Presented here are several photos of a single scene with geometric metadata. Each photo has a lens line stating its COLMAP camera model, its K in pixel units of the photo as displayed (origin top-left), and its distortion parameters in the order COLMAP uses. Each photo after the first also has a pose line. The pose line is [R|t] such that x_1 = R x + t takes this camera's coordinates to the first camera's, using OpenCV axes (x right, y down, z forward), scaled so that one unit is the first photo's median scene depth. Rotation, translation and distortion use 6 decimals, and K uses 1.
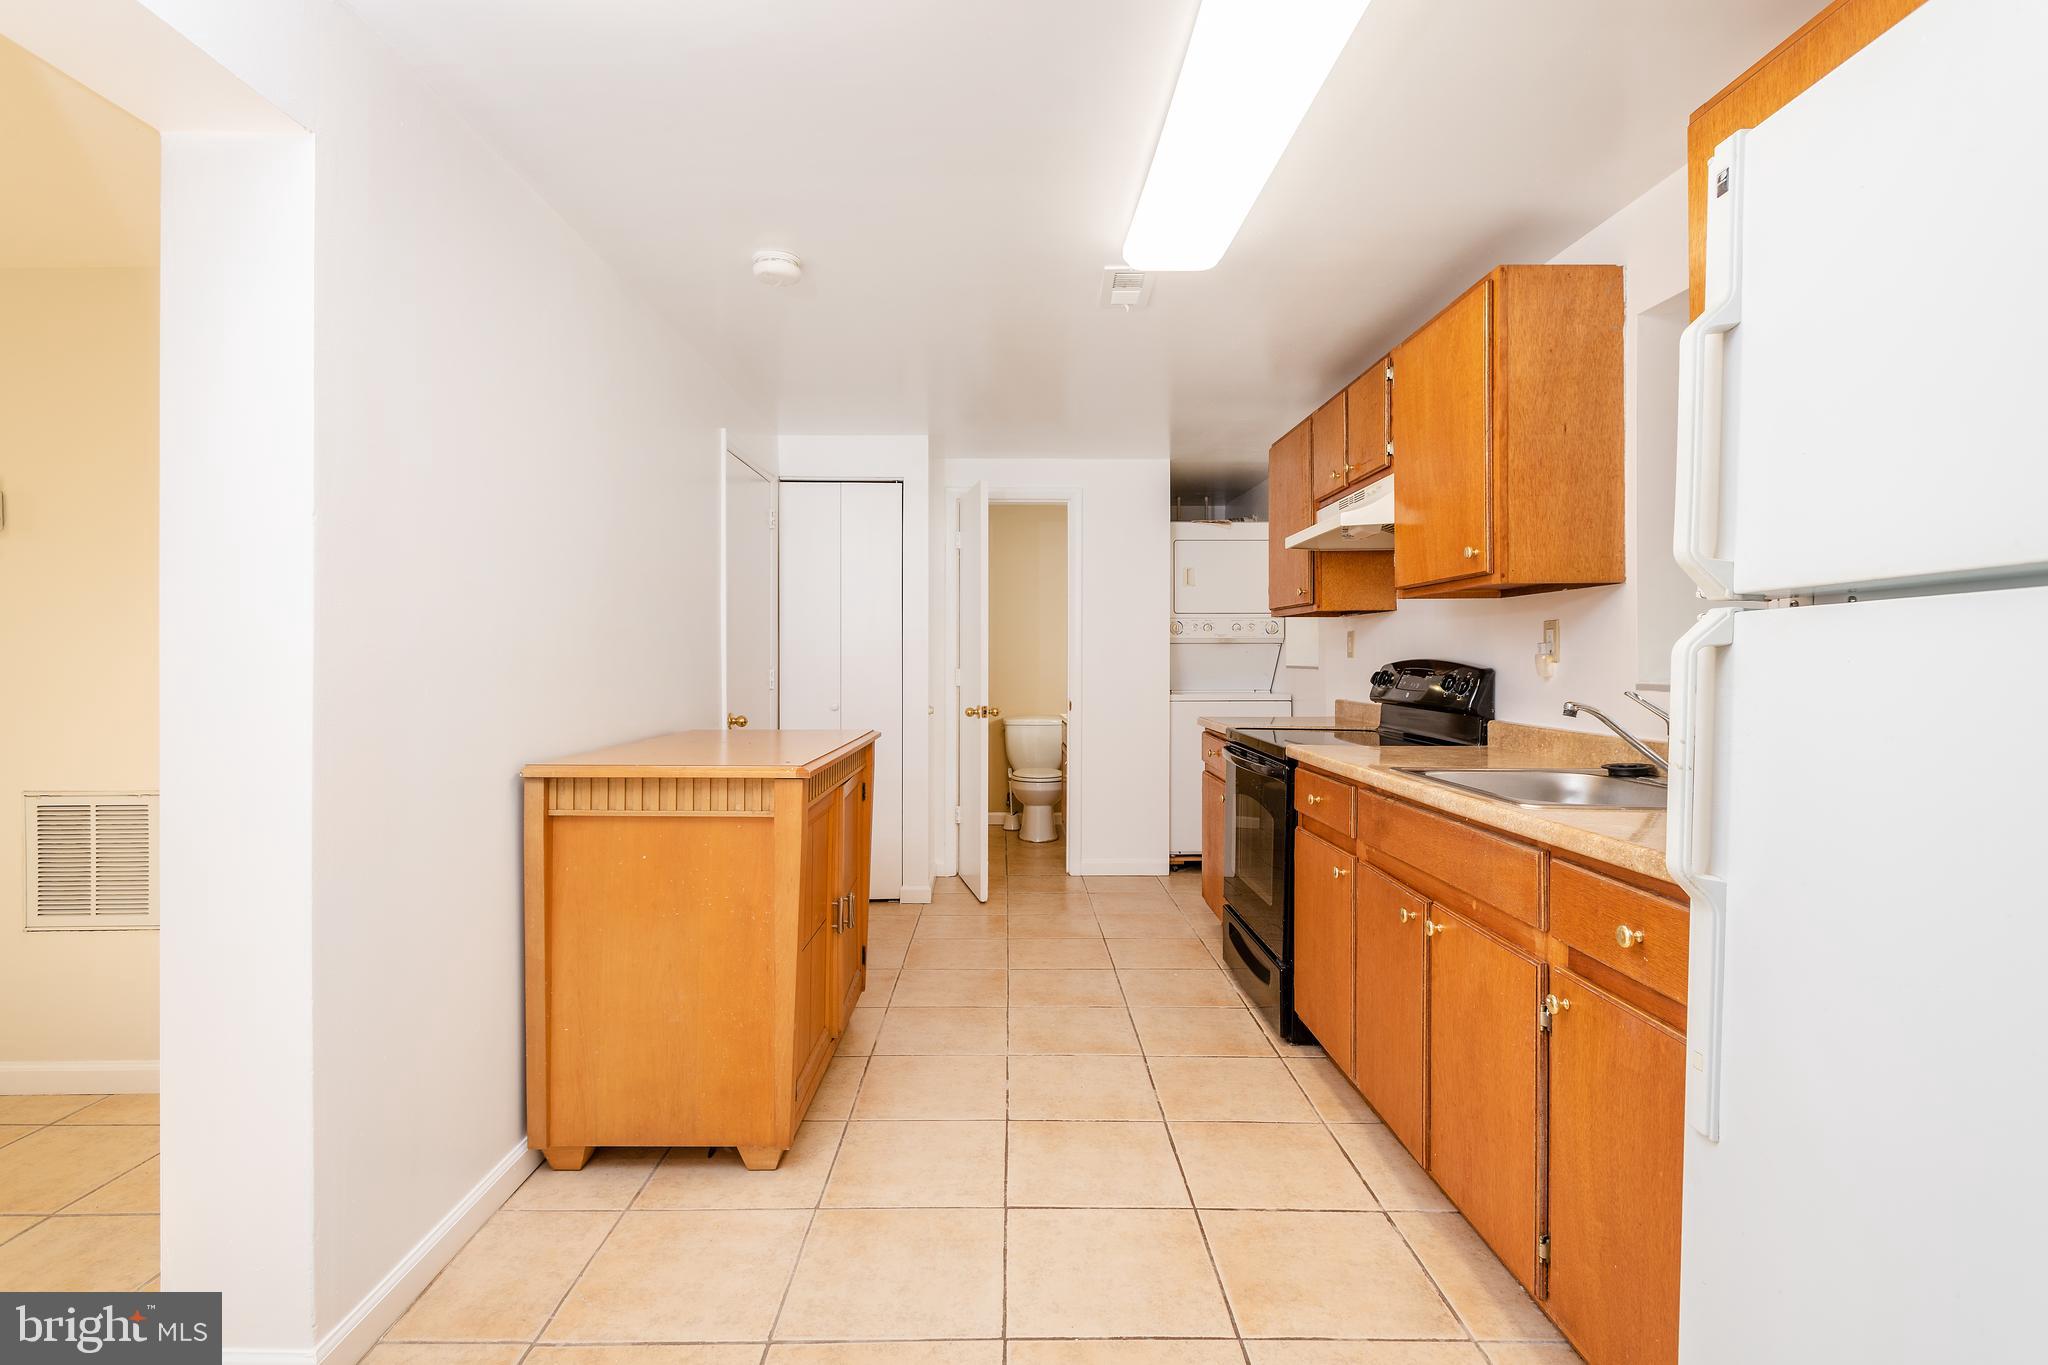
lens RADIAL K [[976.9, 0, 1030.7], [0, 976.9, 675.7], [0, 0, 1]] dist [0.002071, 0.000106]
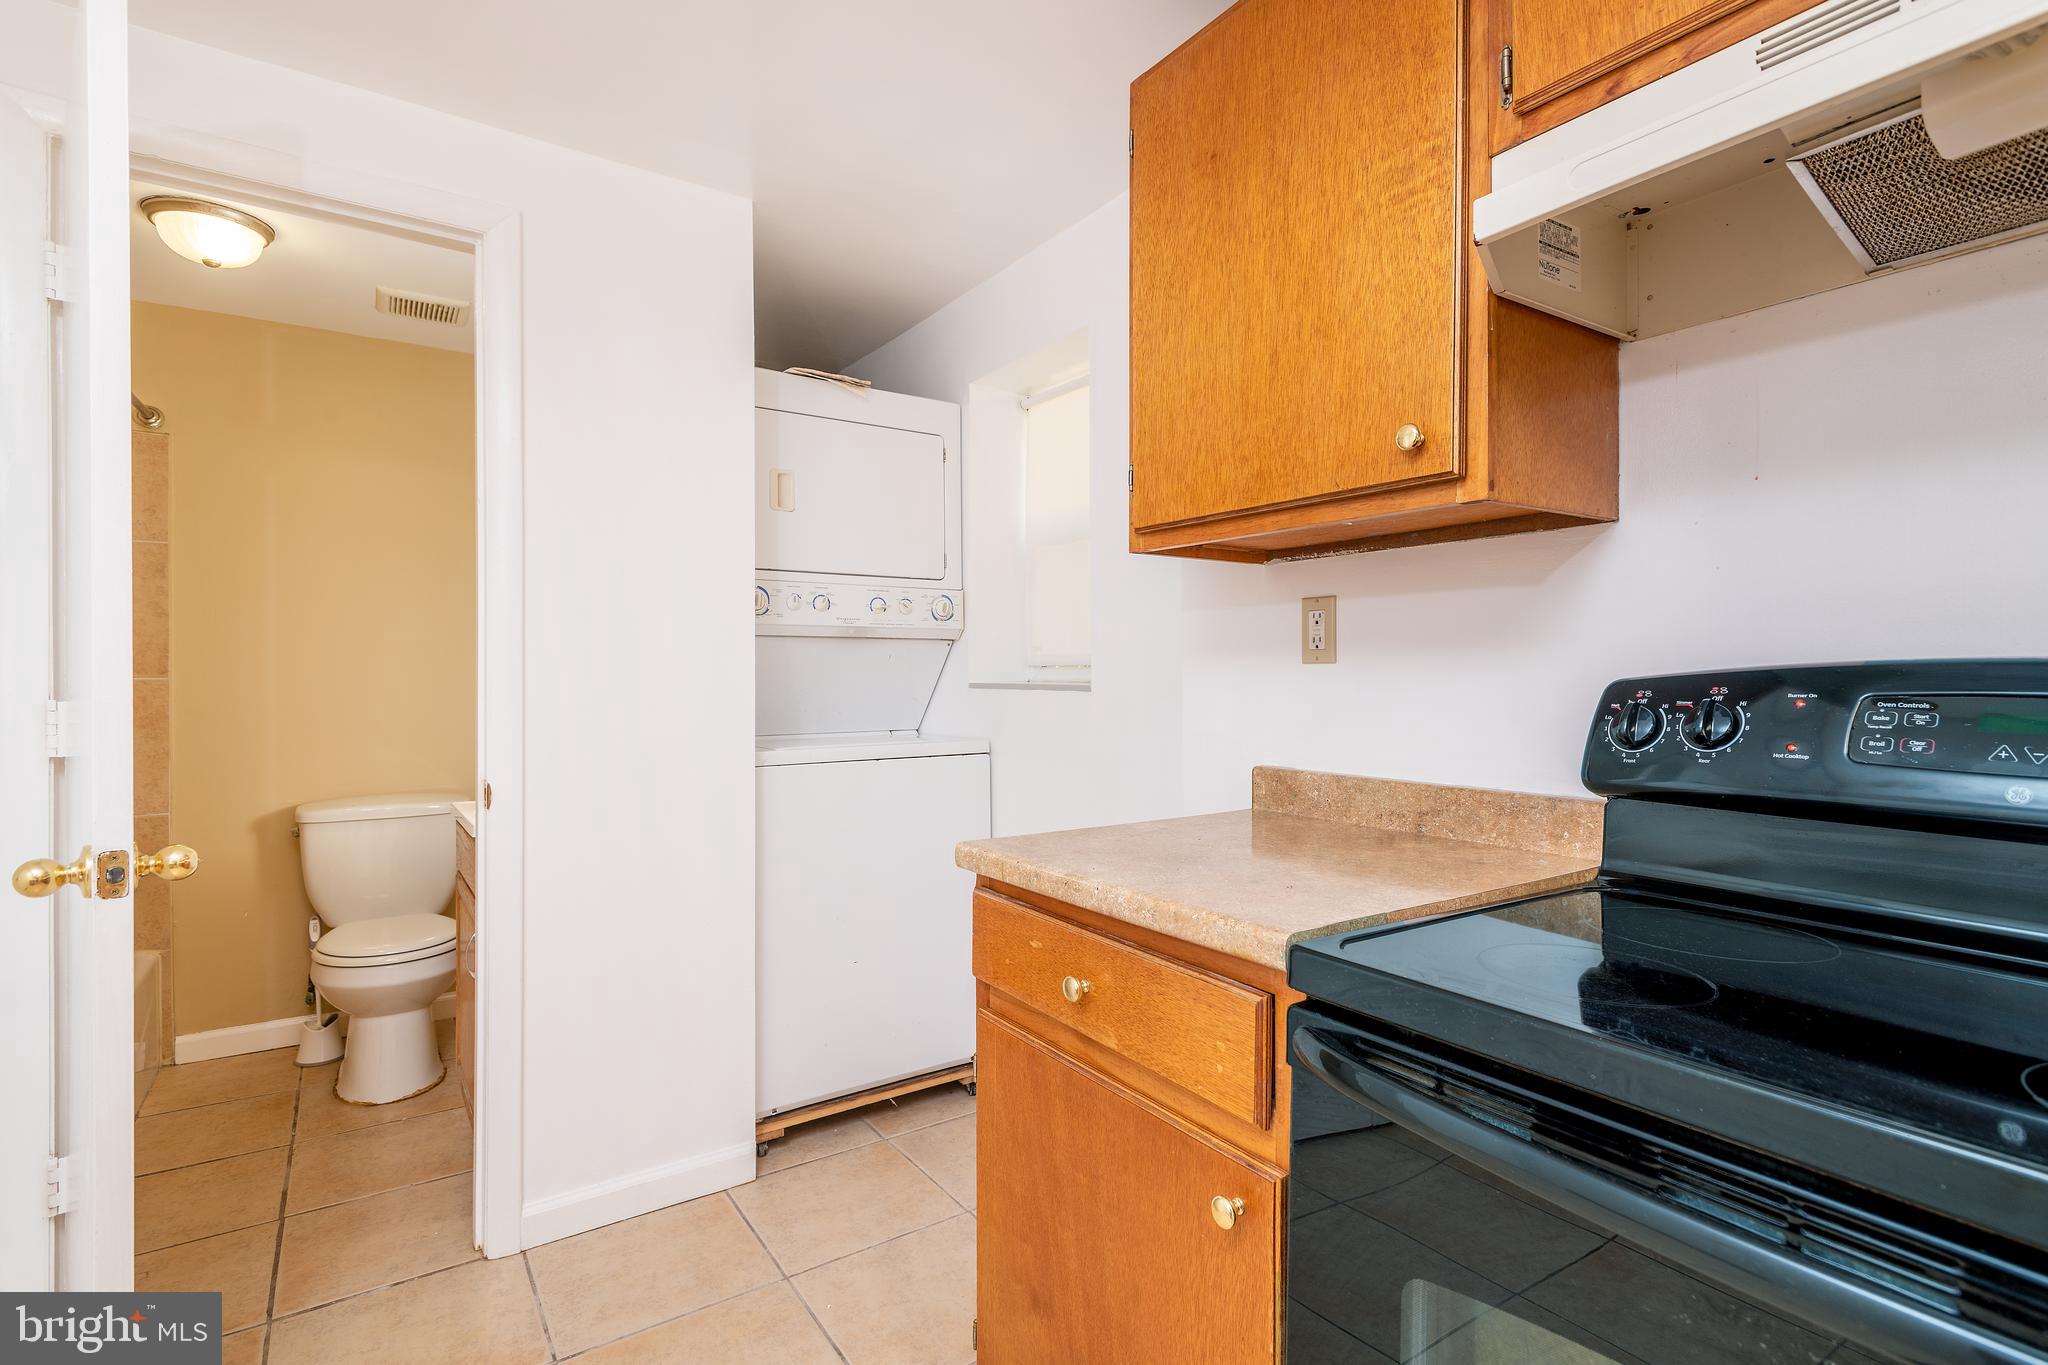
lens RADIAL K [[996.6, 0, 1080.9], [0, 996.6, 680.3], [0, 0, 1]] dist [-0.000320, -0.000568]
pose [[0.823962, -0.005951, 0.566614, 0.012287], [0.014114, 0.999850, -0.010022, -0.005705], [-0.566470, 0.016255, 0.823922, 0.534099]]
